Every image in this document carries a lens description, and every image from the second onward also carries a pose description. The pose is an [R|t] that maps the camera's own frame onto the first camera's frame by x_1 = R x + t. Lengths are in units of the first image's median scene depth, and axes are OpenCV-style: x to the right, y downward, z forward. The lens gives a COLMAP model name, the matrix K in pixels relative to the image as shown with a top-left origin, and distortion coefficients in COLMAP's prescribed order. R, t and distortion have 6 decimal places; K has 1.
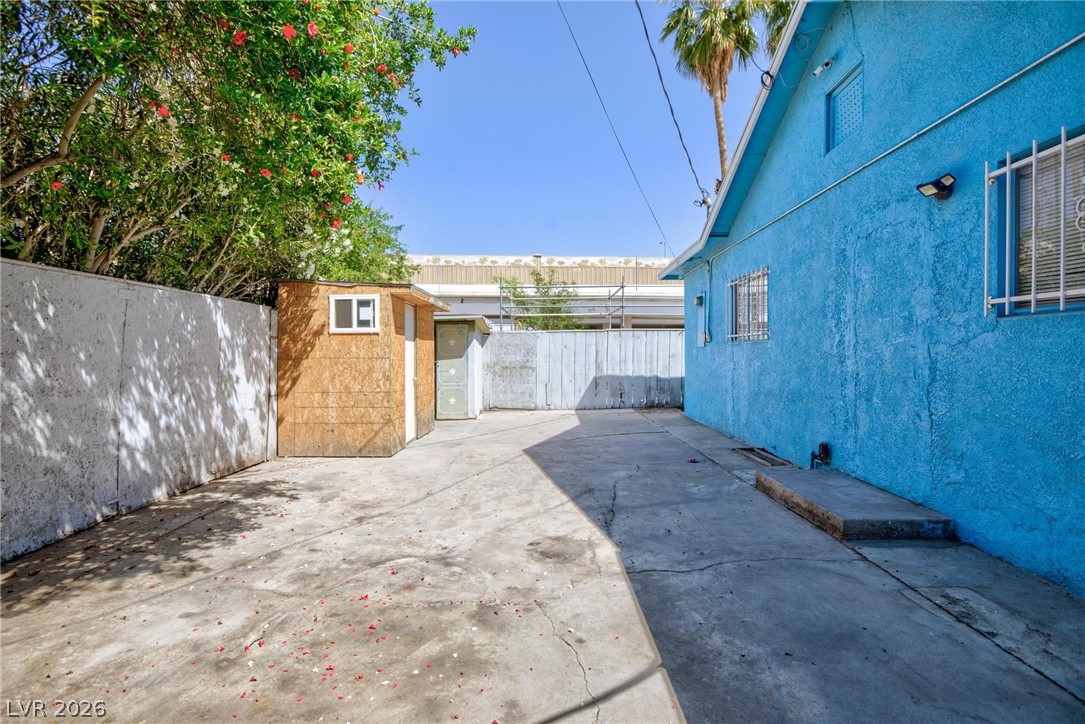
lens RADIAL K [[509.2, 0, 539.6], [0, 509.2, 357.3], [0, 0, 1]] dist [-0.001331, 0.000634]
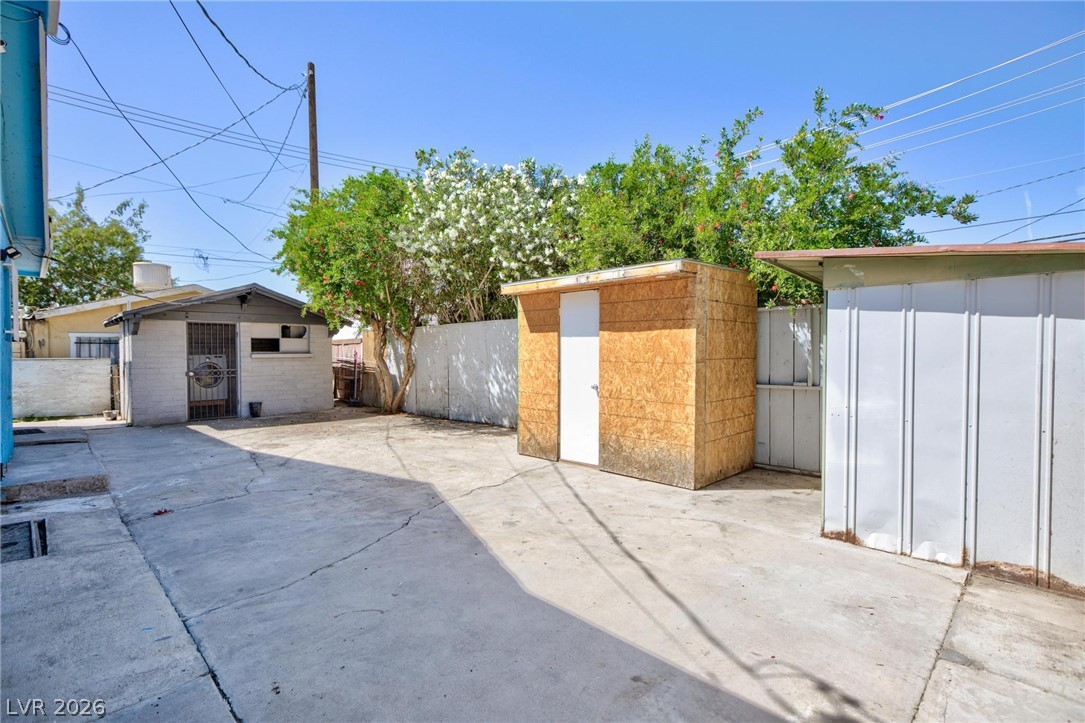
lens RADIAL K [[501.8, 0, 542.5], [0, 501.8, 361.5], [0, 0, 1]] dist [-0.018436, 0.015772]
pose [[-0.708110, 0.021902, -0.705763, 0.591370], [0.009155, 0.999720, 0.021839, -0.016126], [0.706043, 0.009003, -0.708112, 2.677412]]
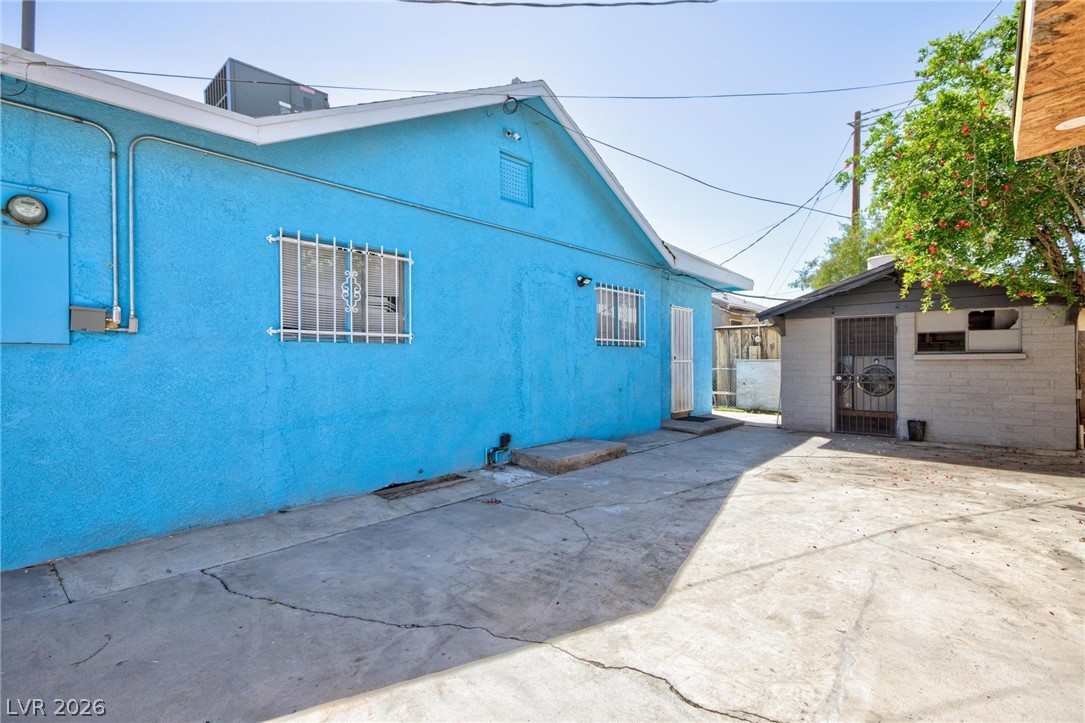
lens RADIAL K [[501.8, 0, 542.5], [0, 501.8, 361.5], [0, 0, 1]] dist [-0.018436, 0.015772]
pose [[-0.737911, 0.010752, 0.674812, -0.385349], [0.013316, 0.999910, -0.001371, -0.002926], [-0.674766, 0.007974, -0.737988, 2.171255]]
